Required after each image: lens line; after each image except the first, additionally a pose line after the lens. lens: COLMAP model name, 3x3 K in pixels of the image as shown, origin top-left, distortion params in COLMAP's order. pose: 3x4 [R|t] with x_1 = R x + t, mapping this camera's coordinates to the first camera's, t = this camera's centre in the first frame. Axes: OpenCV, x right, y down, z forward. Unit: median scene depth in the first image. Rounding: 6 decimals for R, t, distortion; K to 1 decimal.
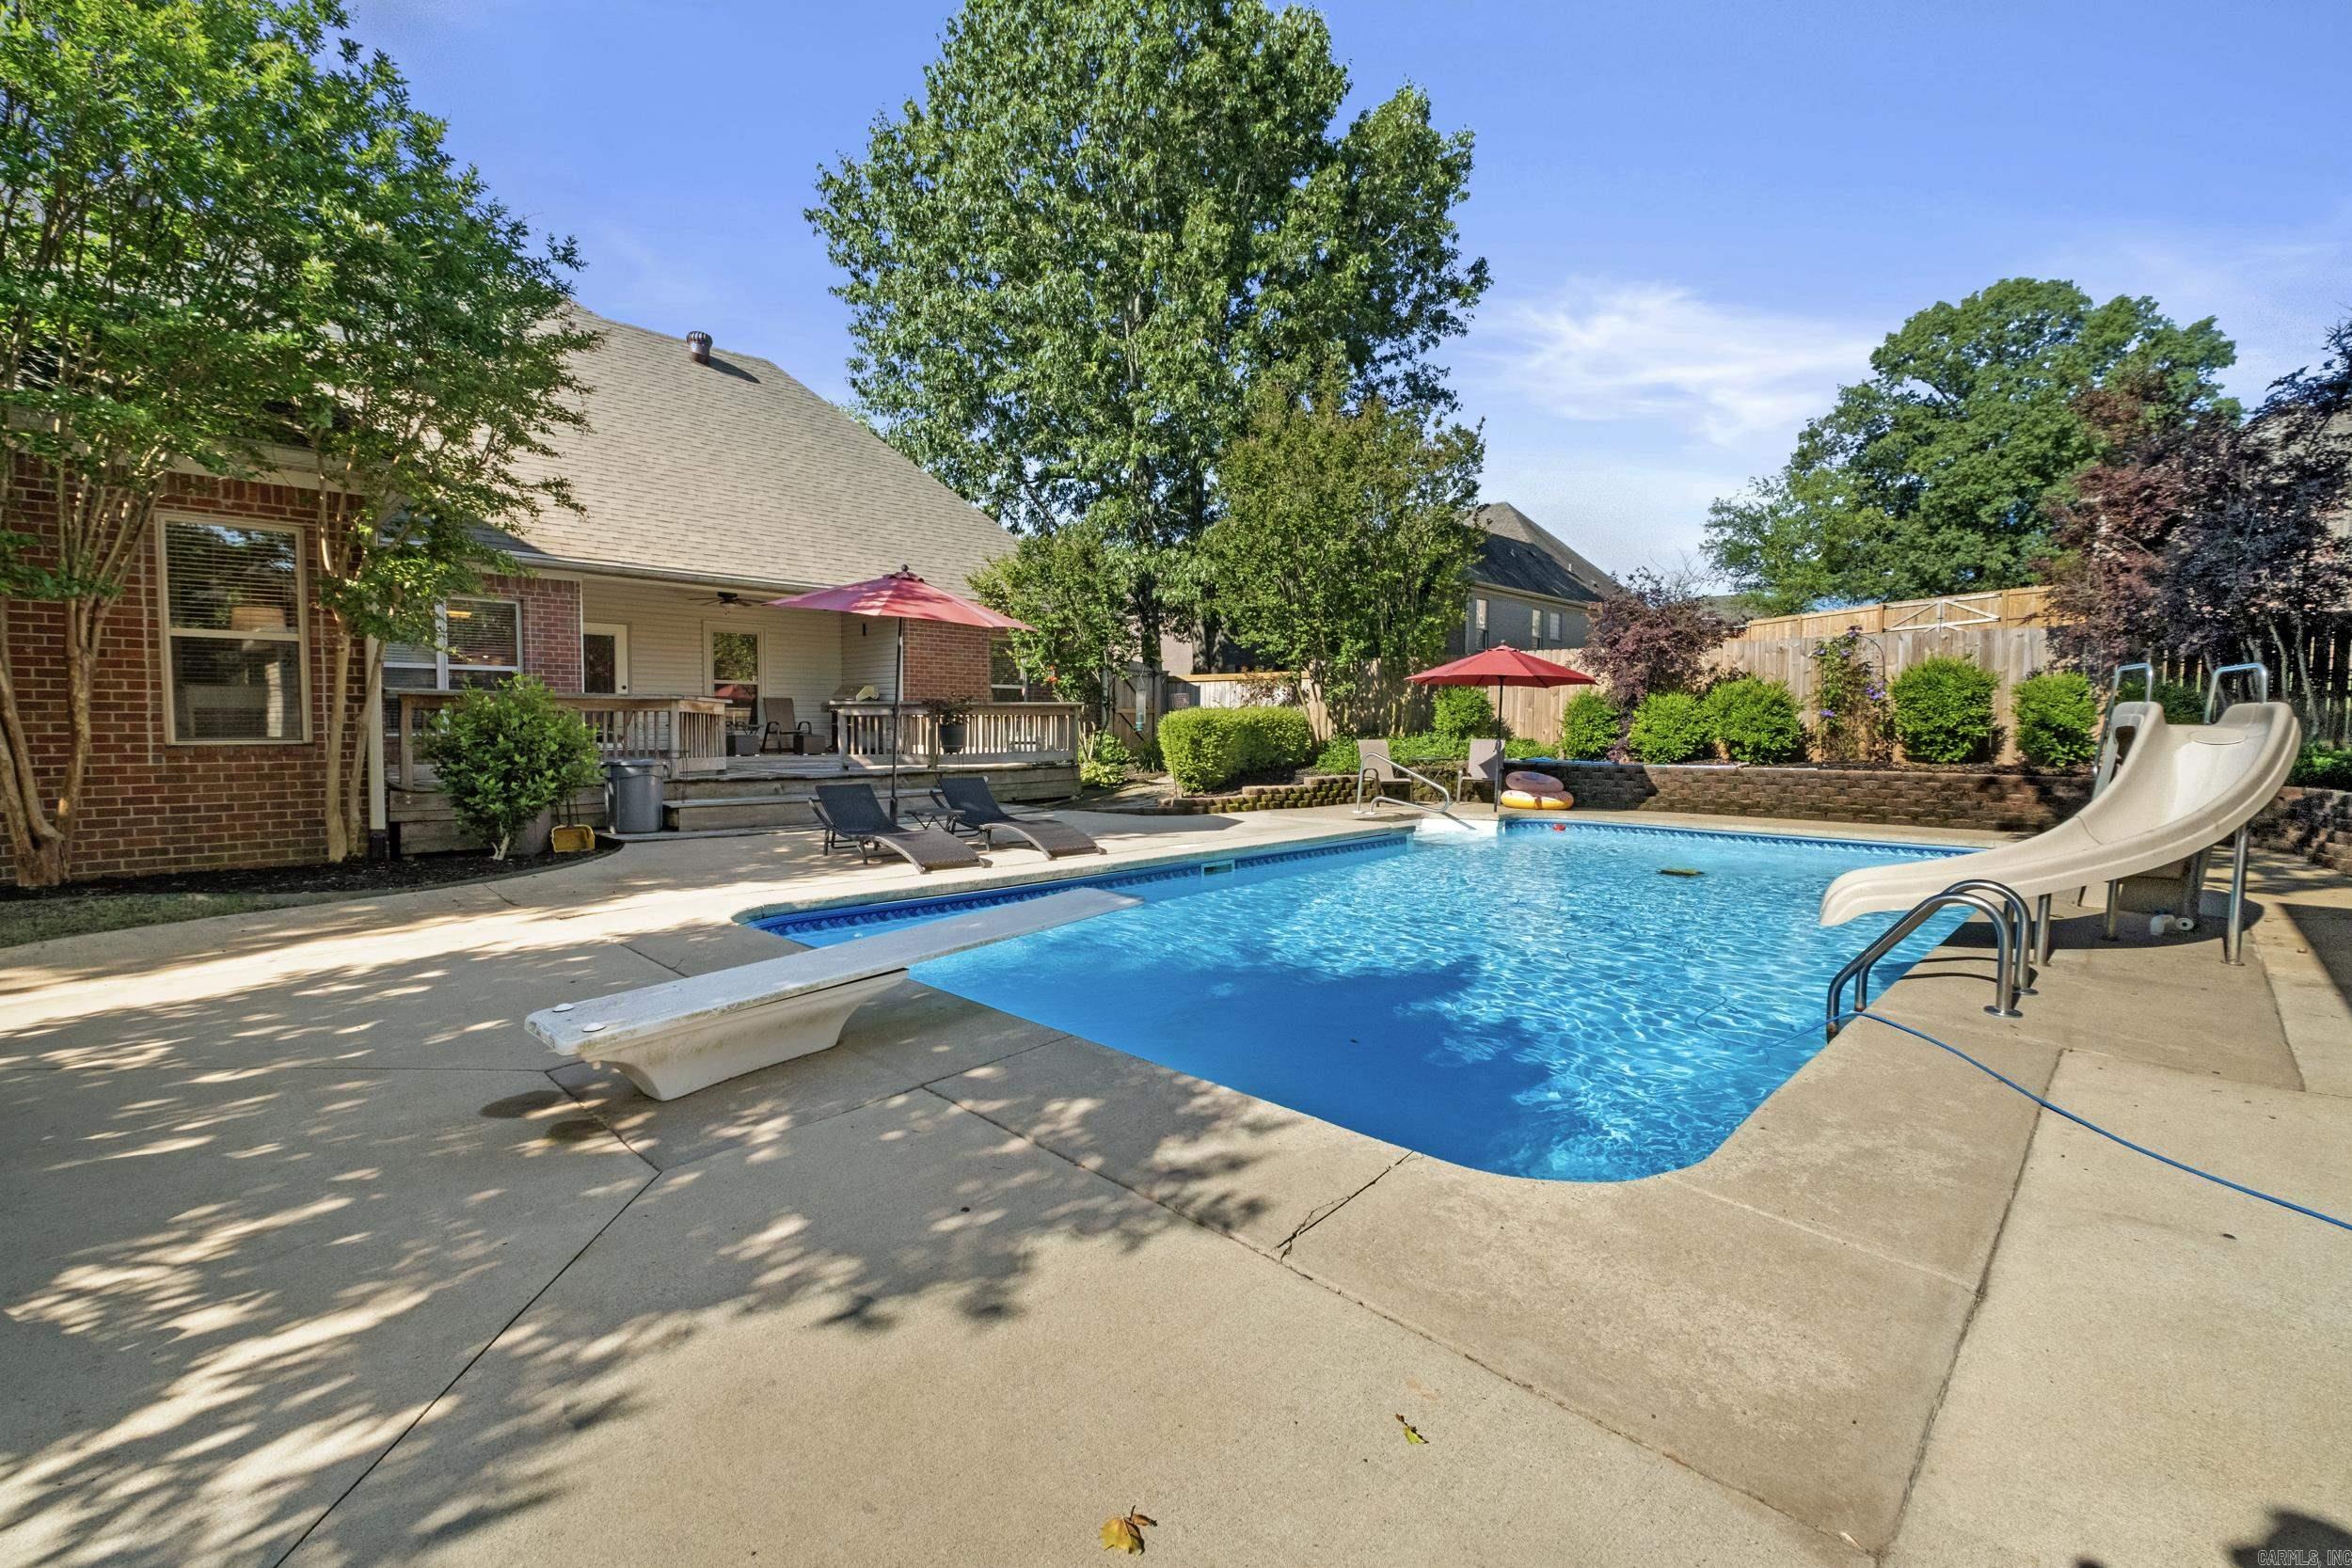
lens RADIAL K [[1024.3, 0, 1161.2], [0, 1024.3, 778.0], [0, 0, 1]] dist [-0.004137, -0.000712]
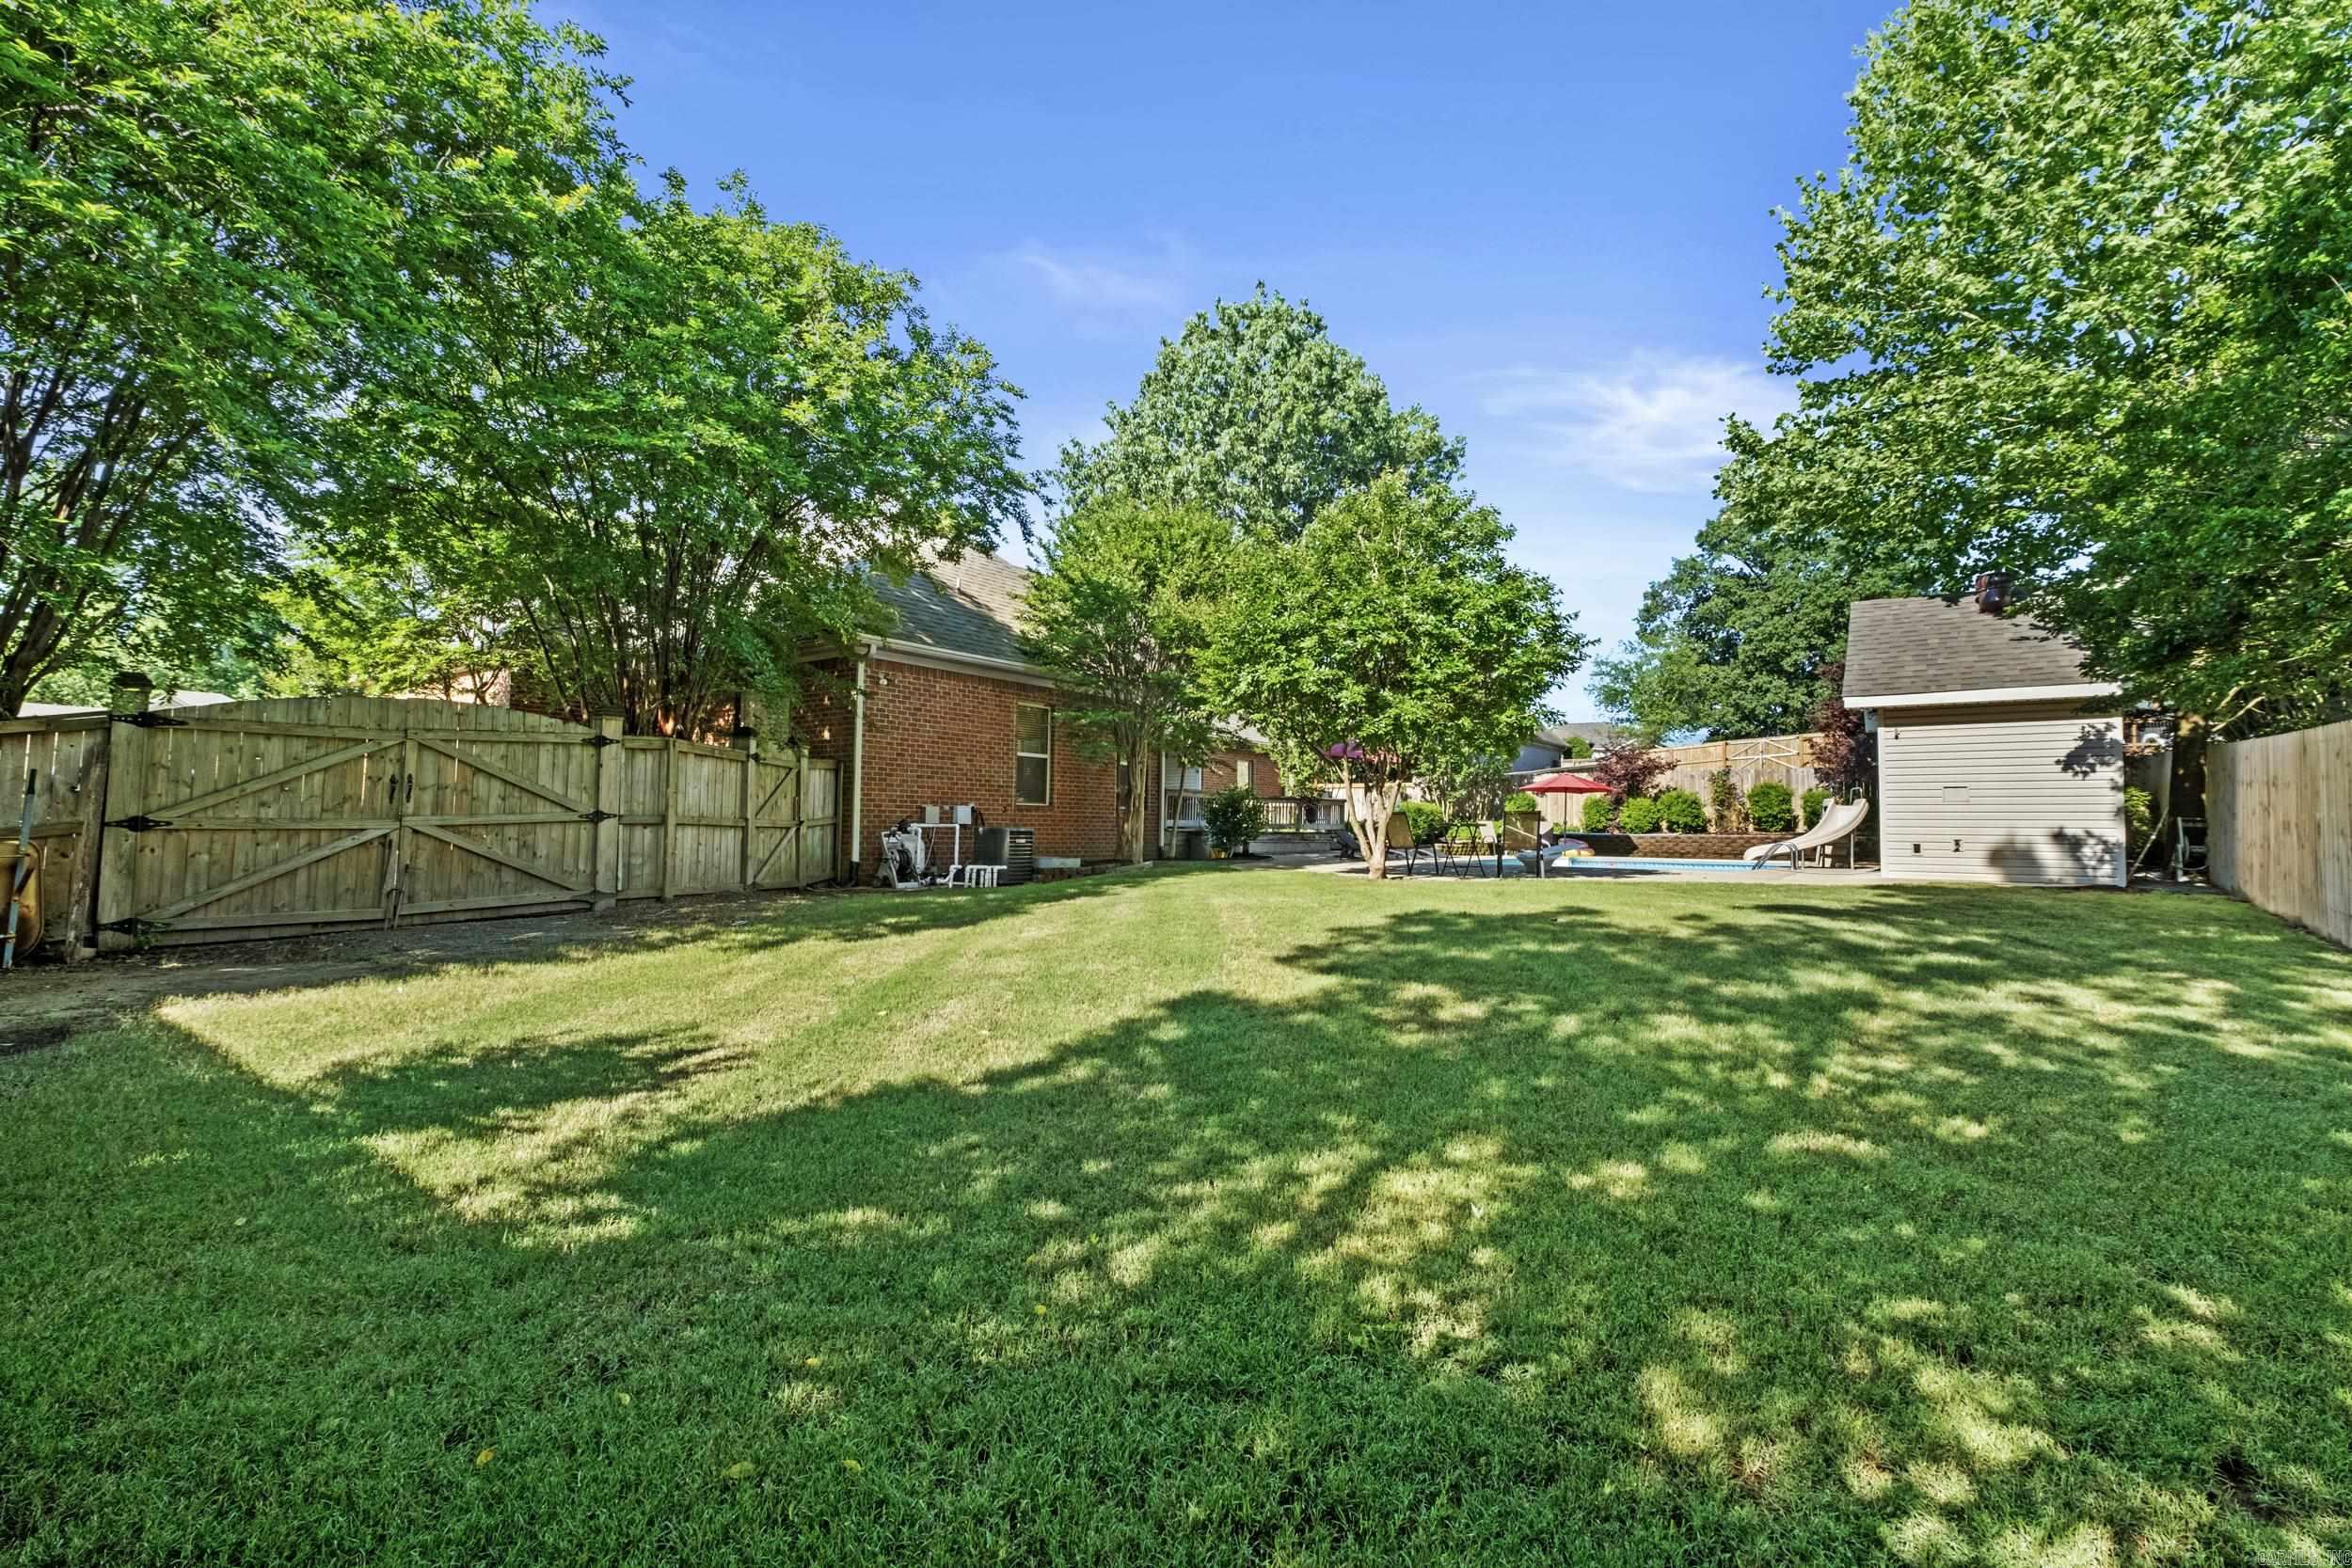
lens RADIAL K [[1024.3, 0, 1161.2], [0, 1024.3, 778.0], [0, 0, 1]] dist [-0.004137, -0.000712]
pose [[0.992661, 0.015118, 0.119979, -0.117108], [-0.002695, 0.994674, -0.103039, 0.015229], [-0.120897, 0.101960, 0.987415, -0.149066]]
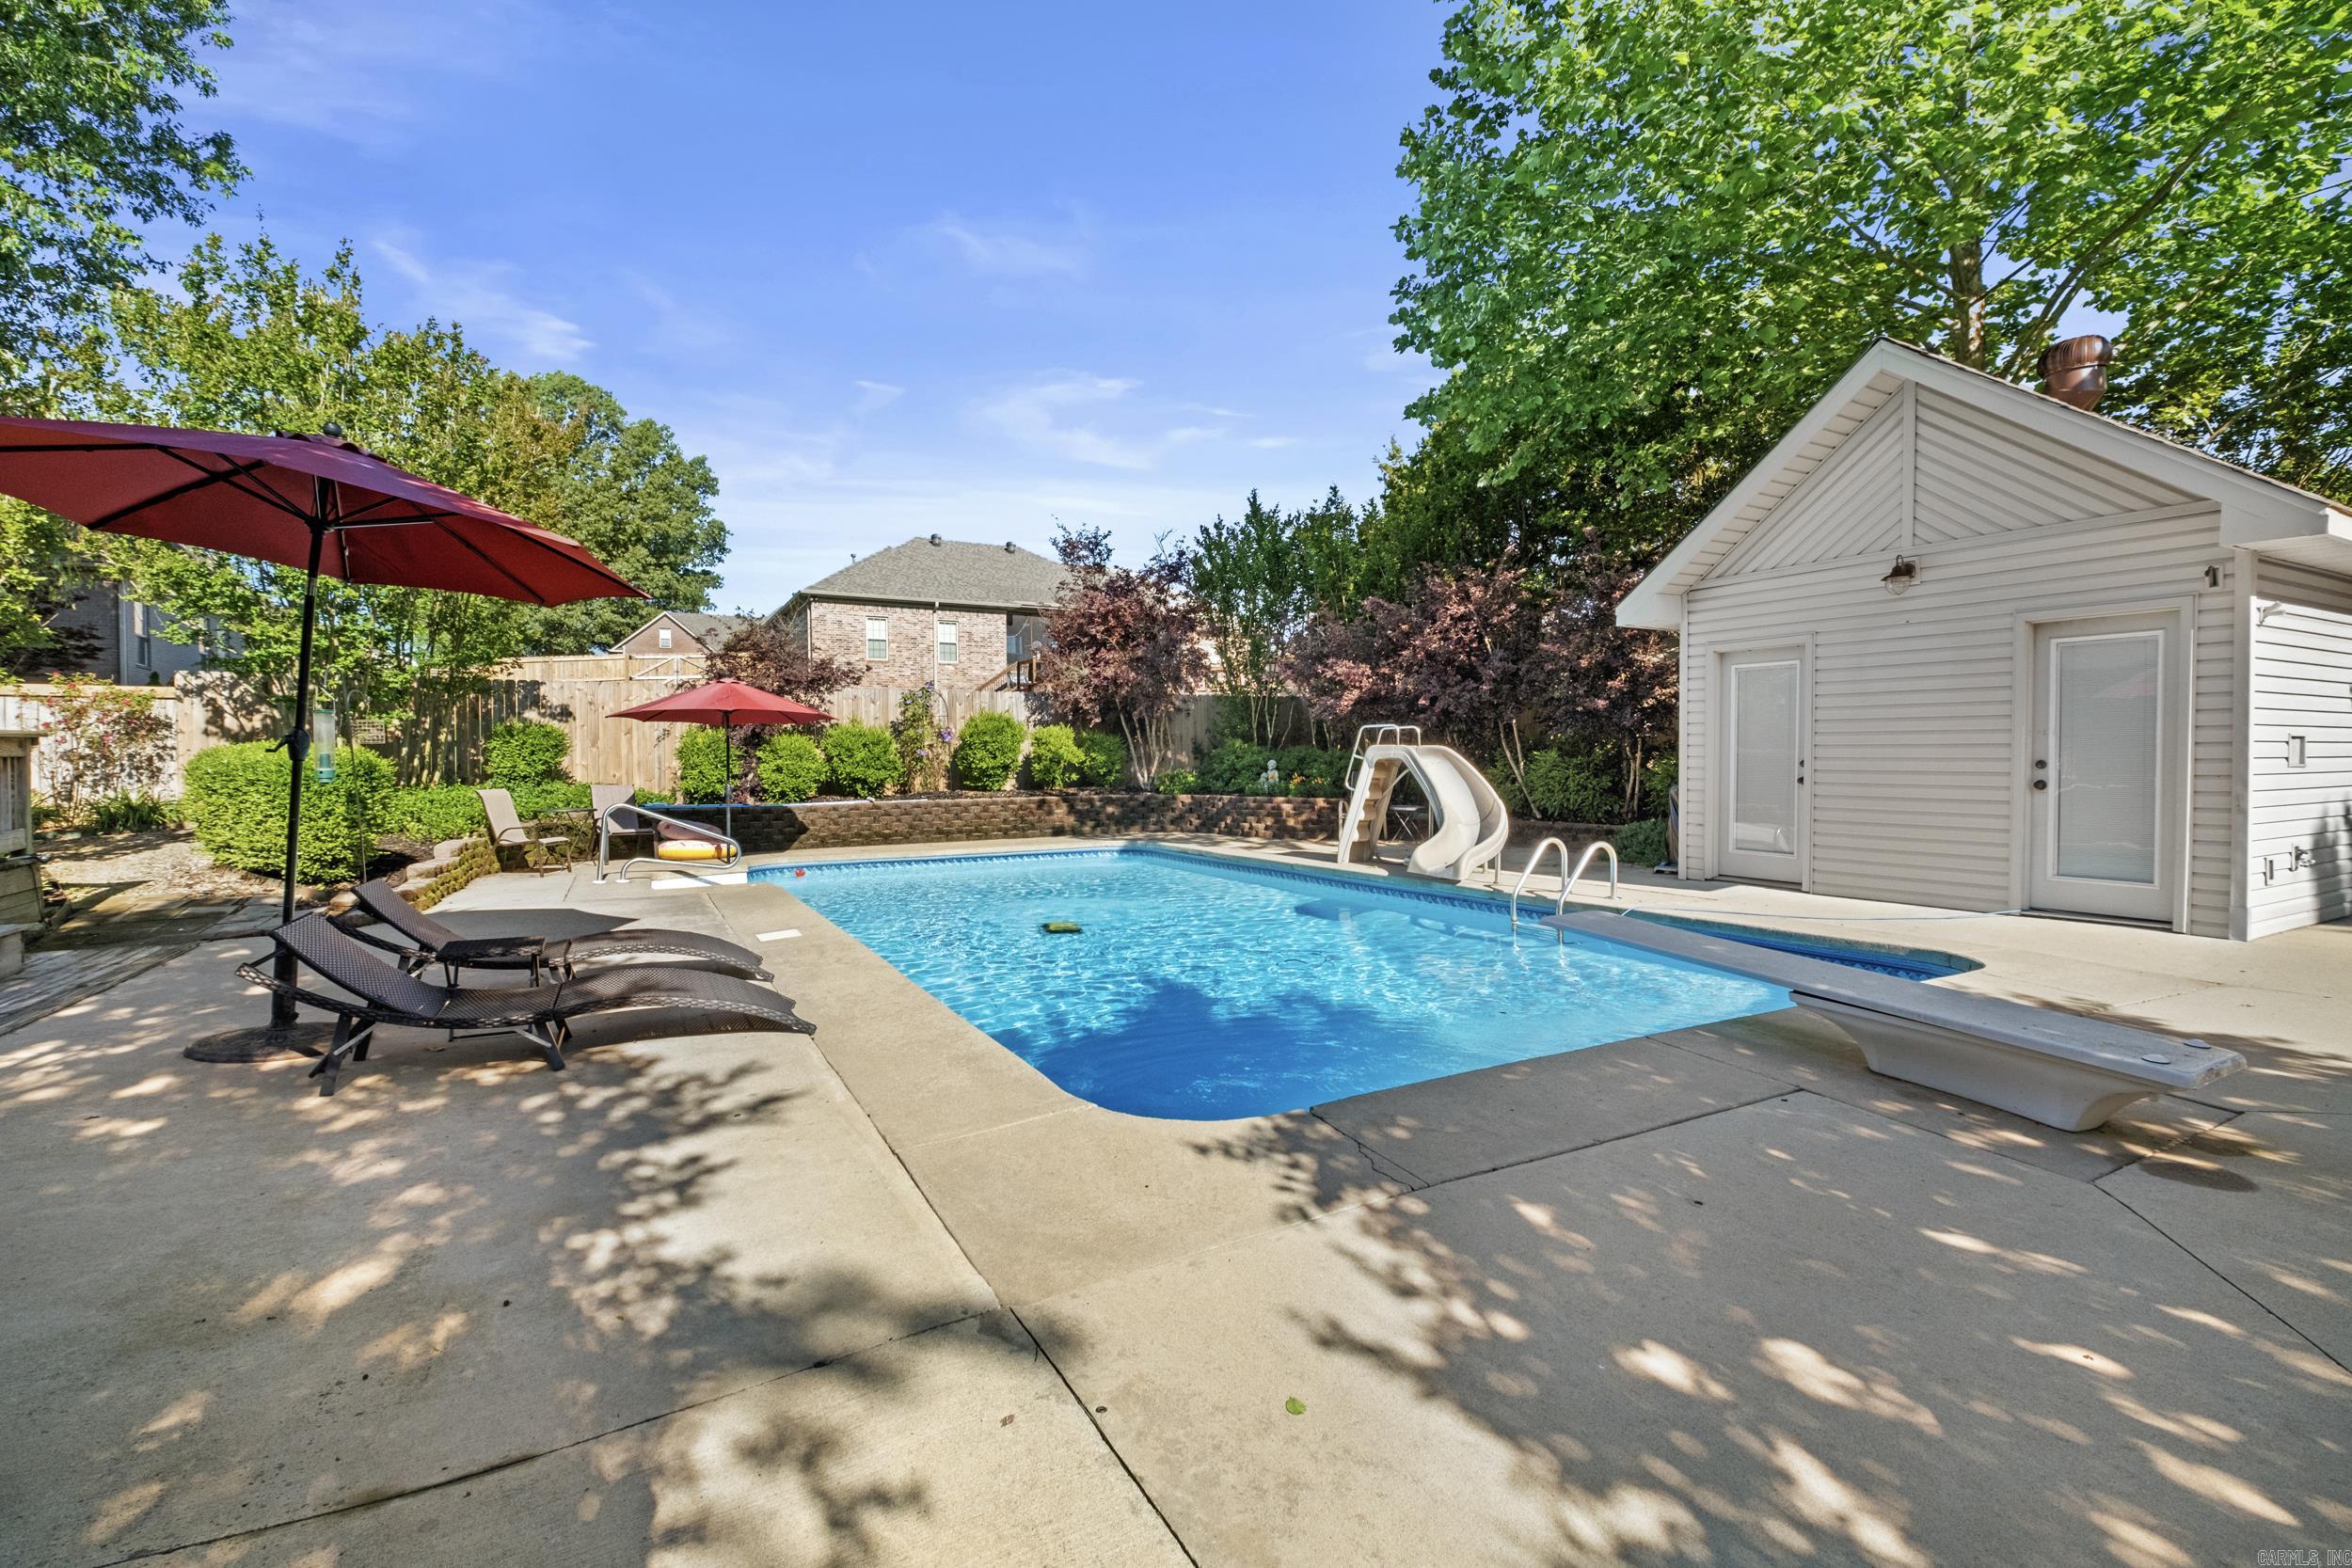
lens RADIAL K [[1024.3, 0, 1161.2], [0, 1024.3, 778.0], [0, 0, 1]] dist [-0.004137, -0.000712]
pose [[0.297918, -0.021988, 0.954338, -0.069364], [0.061861, 0.998078, 0.003685, -0.003566], [-0.952585, 0.057939, 0.298706, 0.062806]]
